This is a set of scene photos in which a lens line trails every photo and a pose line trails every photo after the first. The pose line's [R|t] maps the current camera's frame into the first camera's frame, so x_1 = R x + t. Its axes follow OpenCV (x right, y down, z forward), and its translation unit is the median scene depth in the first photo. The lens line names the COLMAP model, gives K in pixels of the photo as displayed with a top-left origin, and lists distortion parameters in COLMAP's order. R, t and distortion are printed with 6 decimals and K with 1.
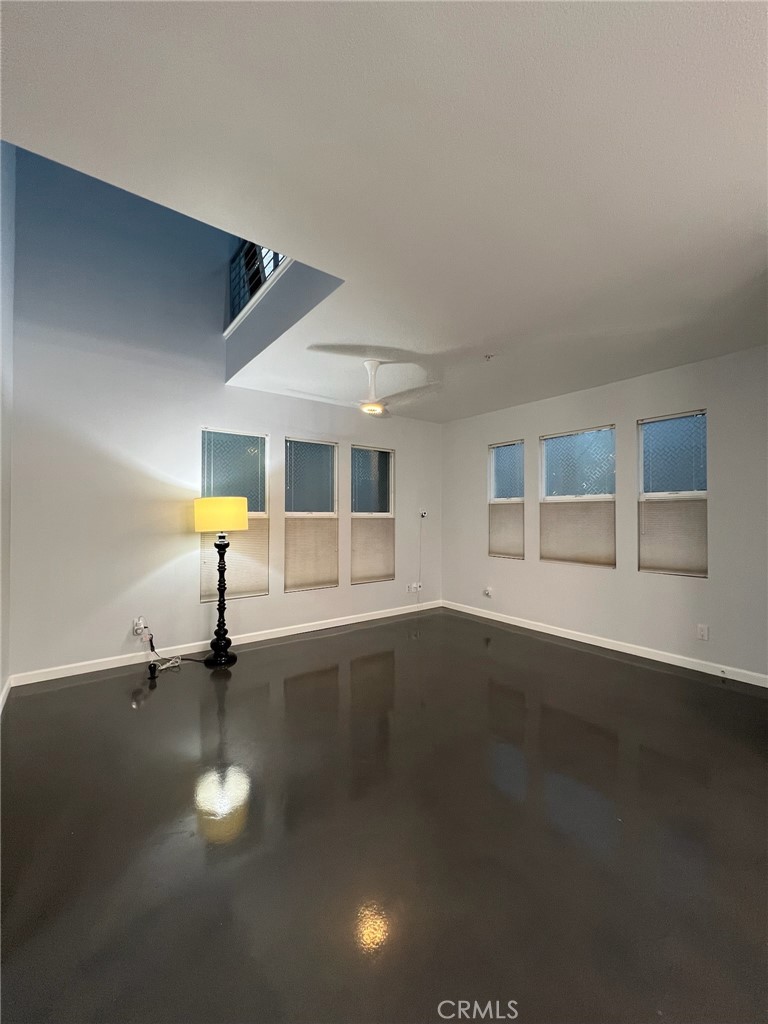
lens RADIAL K [[413.3, 0, 384.0], [0, 413.3, 512.0], [0, 0, 1]] dist [-0.010314, -0.000010]
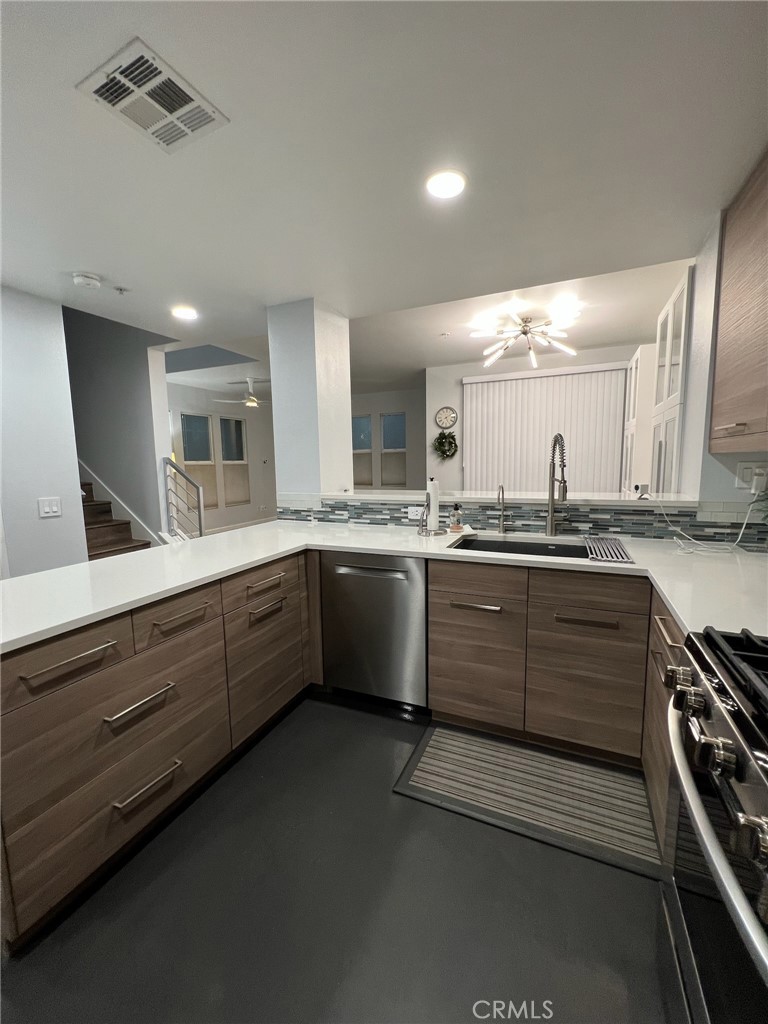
lens RADIAL K [[413.3, 0, 384.0], [0, 413.3, 512.0], [0, 0, 1]] dist [-0.010314, -0.000010]
pose [[0.876993, -0.074451, 0.474701, -0.329933], [0.013931, 0.991448, 0.129760, -0.001014], [-0.480302, -0.107185, 0.870529, -0.733744]]
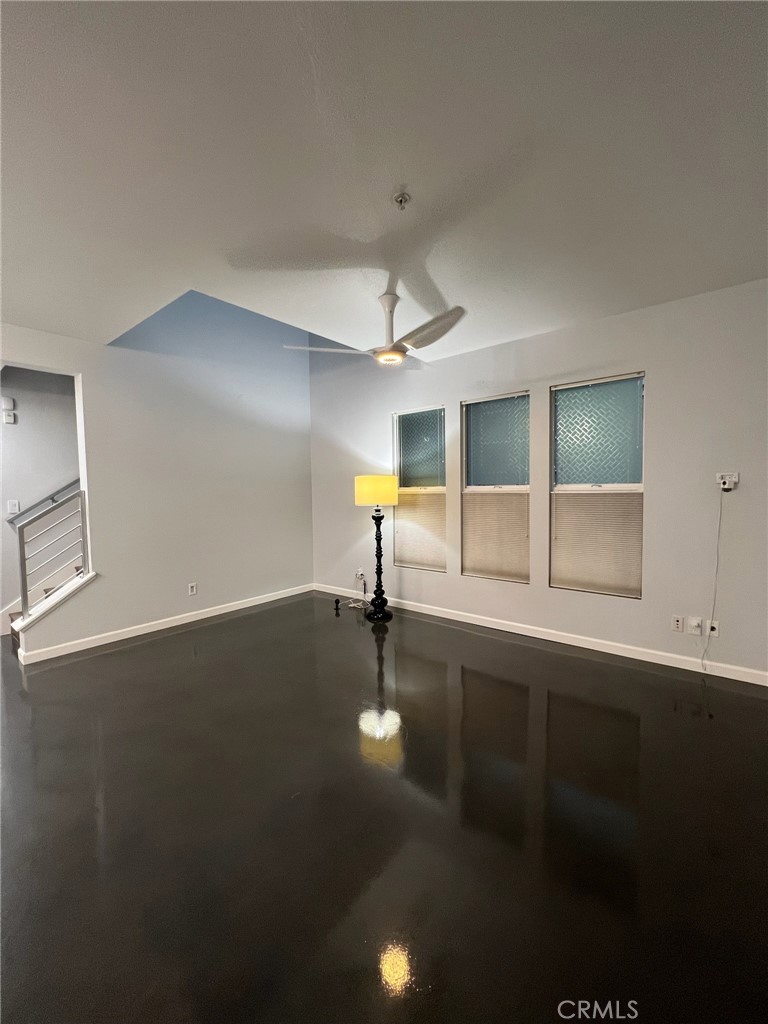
lens RADIAL K [[412.7, 0, 384.0], [0, 412.7, 512.0], [0, 0, 1]] dist [0.000529, -0.000003]
pose [[0.225360, 0.049010, -0.973042, 0.595913], [0.023489, 0.998170, 0.055716, 0.001694], [0.973992, -0.035412, 0.223796, 0.626237]]
